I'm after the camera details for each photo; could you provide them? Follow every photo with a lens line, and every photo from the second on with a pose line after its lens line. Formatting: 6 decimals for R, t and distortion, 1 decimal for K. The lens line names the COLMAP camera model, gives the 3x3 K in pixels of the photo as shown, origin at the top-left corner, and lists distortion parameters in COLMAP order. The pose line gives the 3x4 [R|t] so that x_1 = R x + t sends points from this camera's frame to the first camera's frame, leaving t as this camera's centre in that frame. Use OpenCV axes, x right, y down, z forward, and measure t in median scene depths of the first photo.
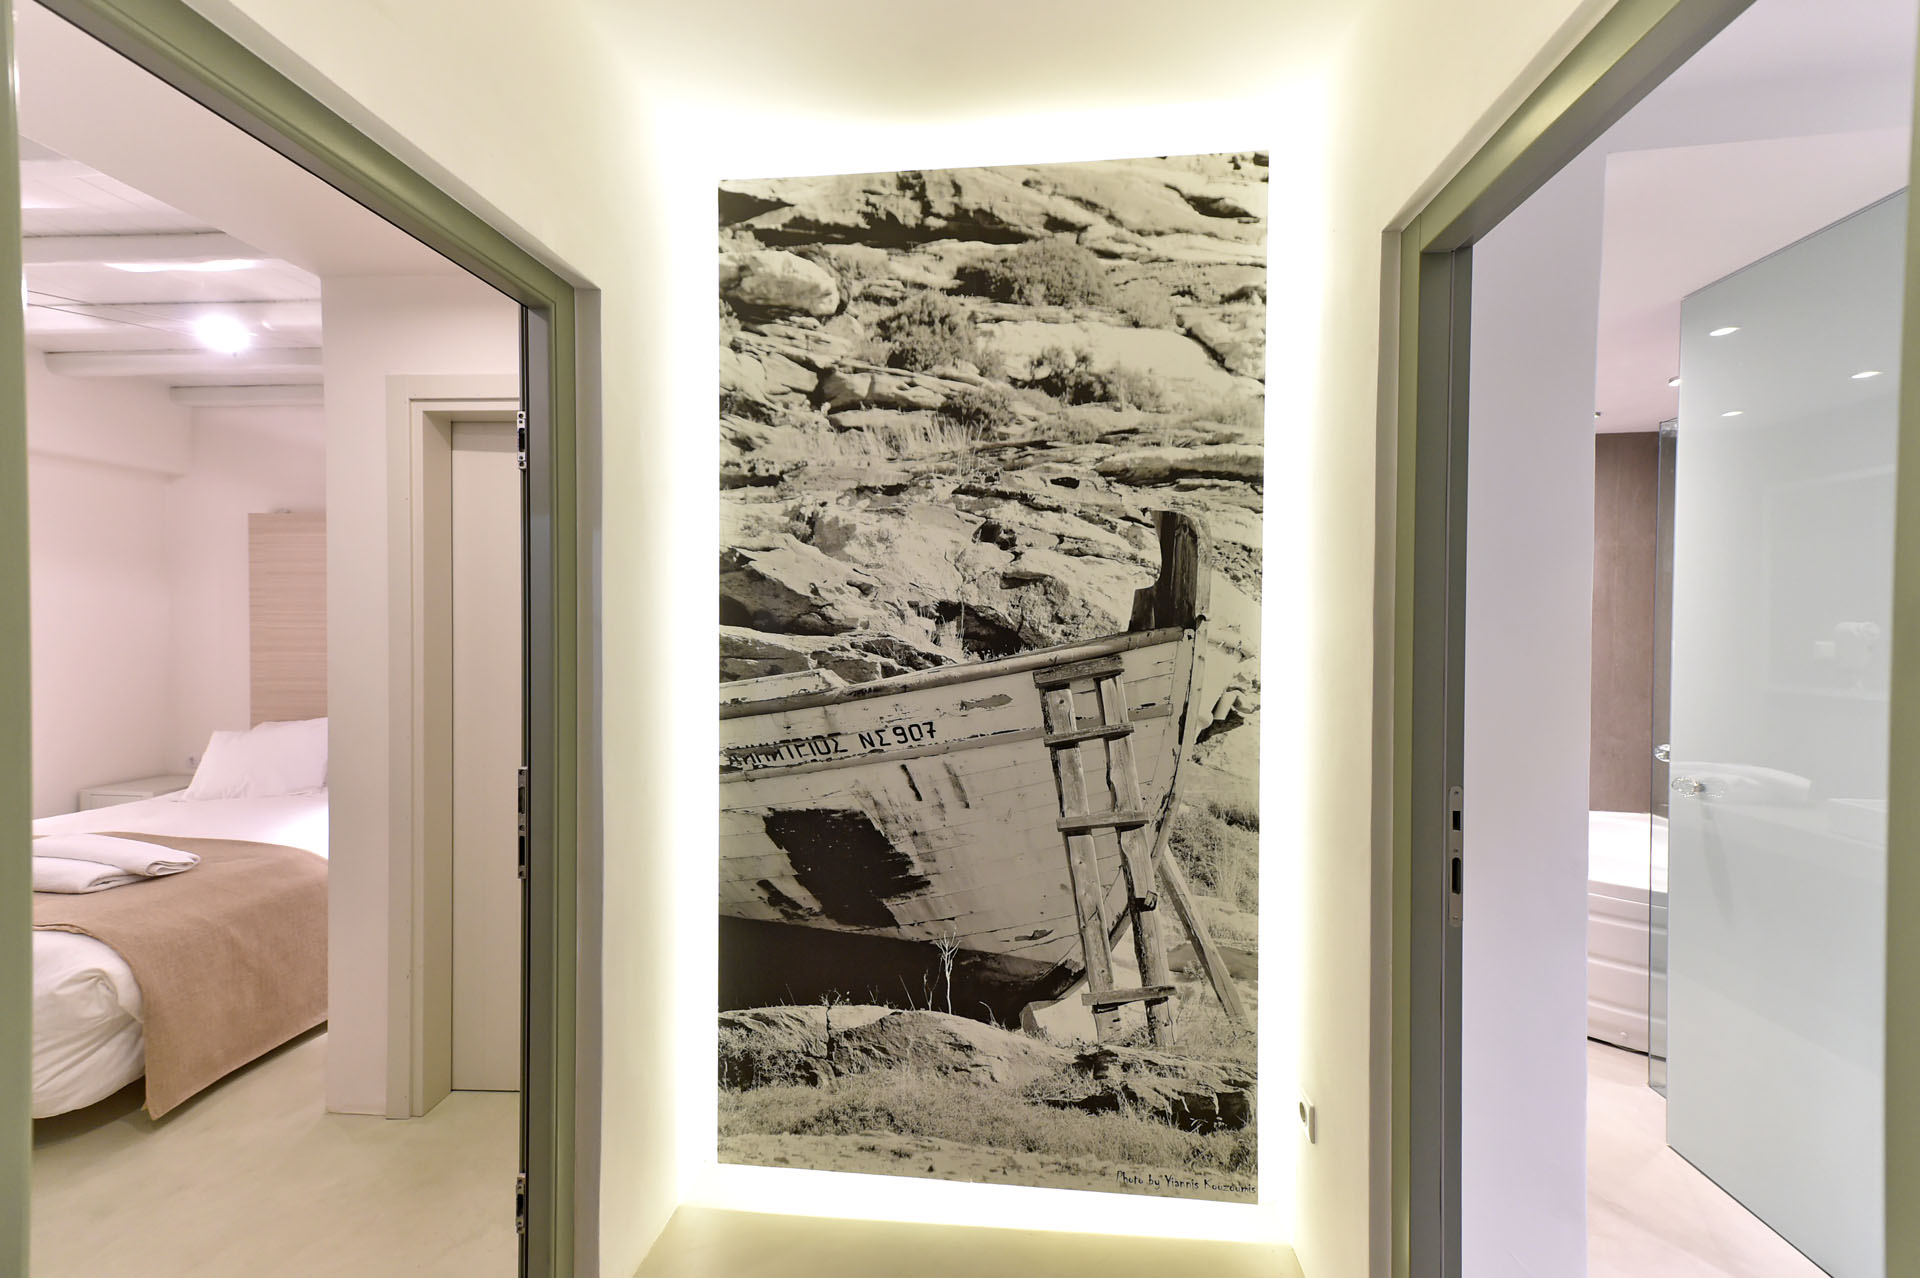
lens RADIAL K [[765.3, 0, 969.3], [0, 765.3, 641.2], [0, 0, 1]] dist [0.004451, 0.000403]
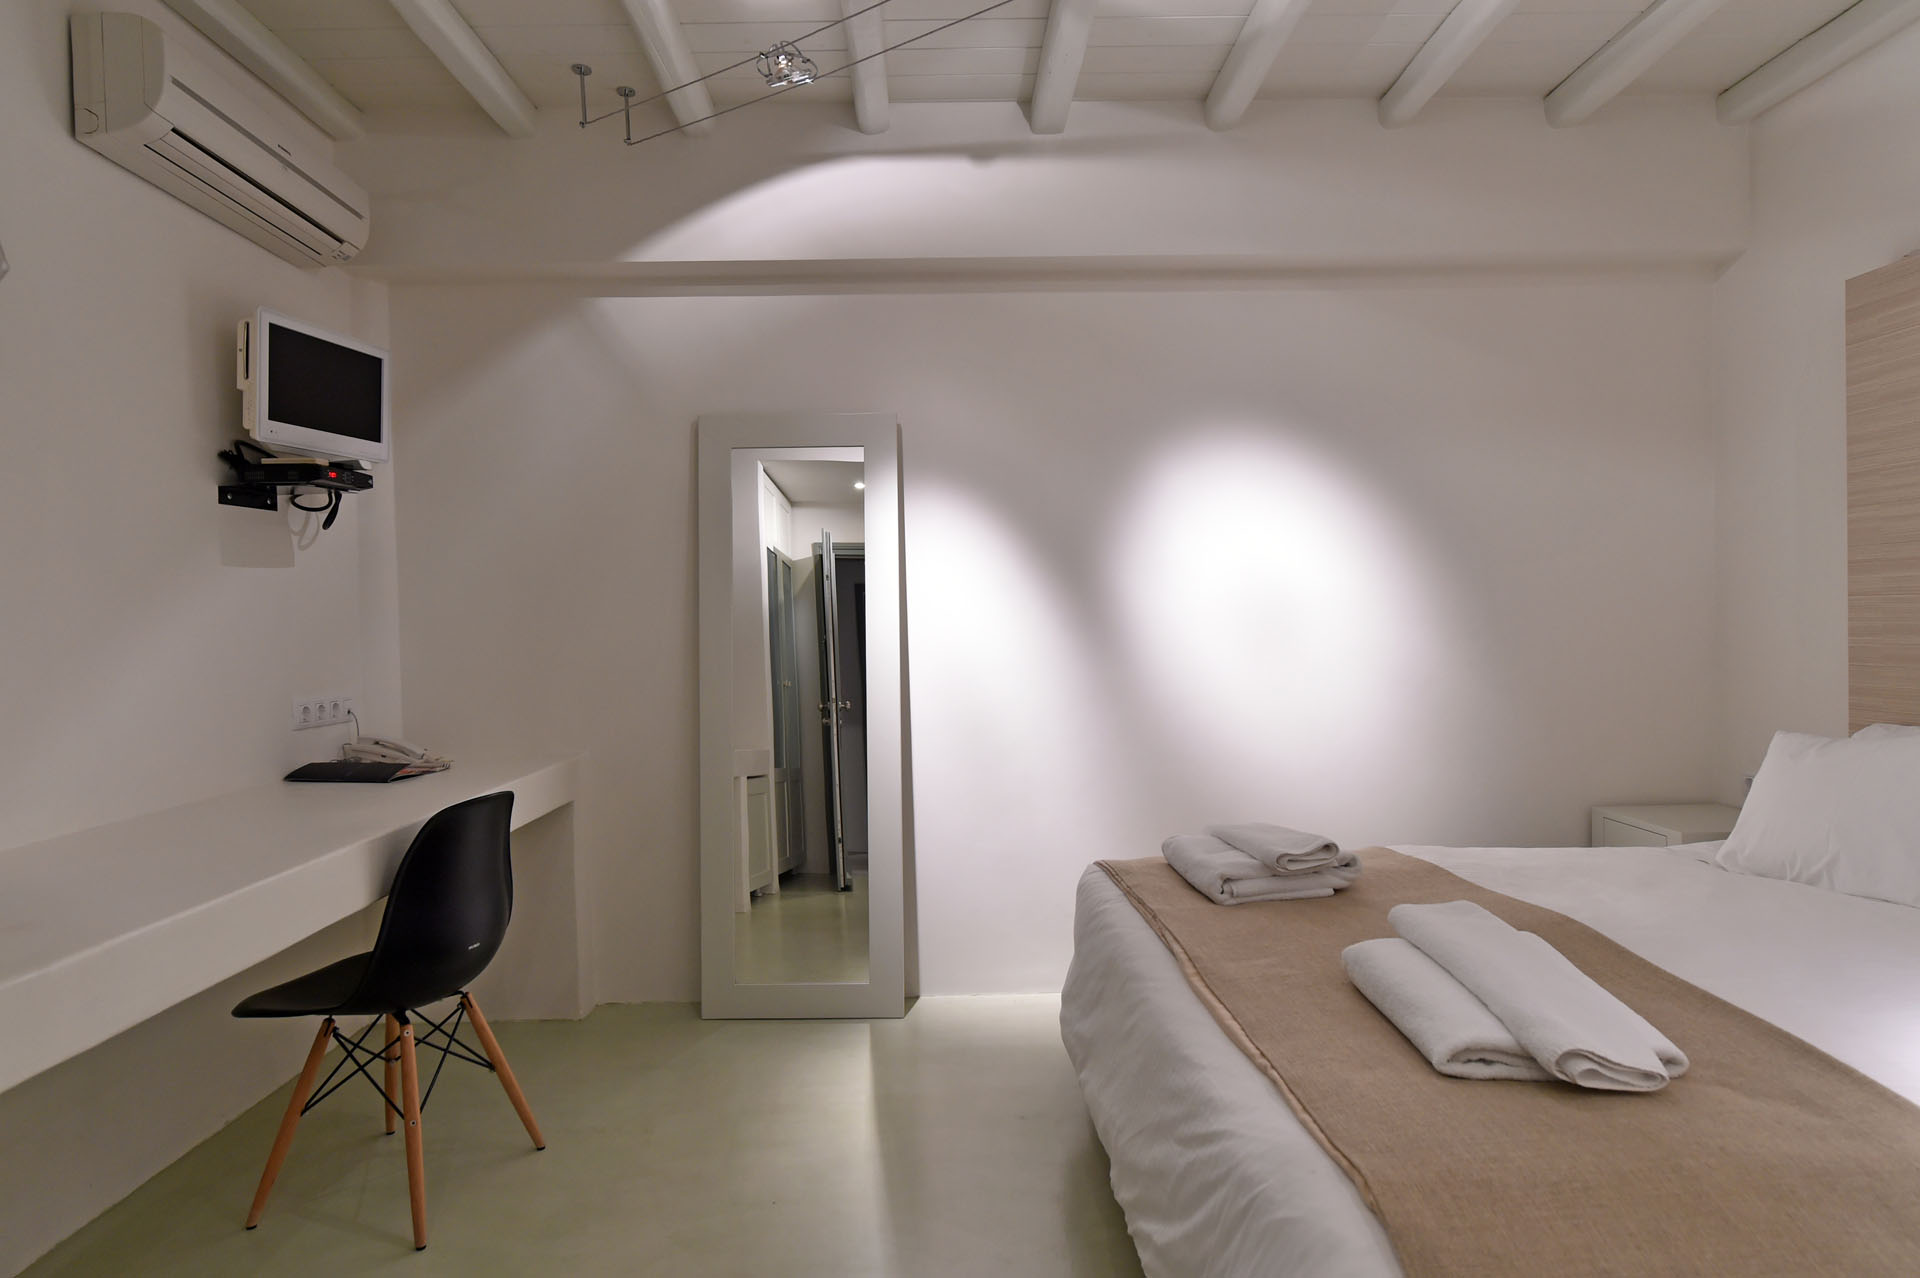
lens RADIAL K [[1090.4, 0, 965.7], [0, 1090.4, 636.0], [0, 0, 1]] dist [0.001985, -0.000870]
pose [[0.122132, 0.005050, -0.992501, -0.370241], [0.002392, 0.999983, 0.005382, 0.053215], [0.992511, -0.003031, 0.122118, 0.418656]]
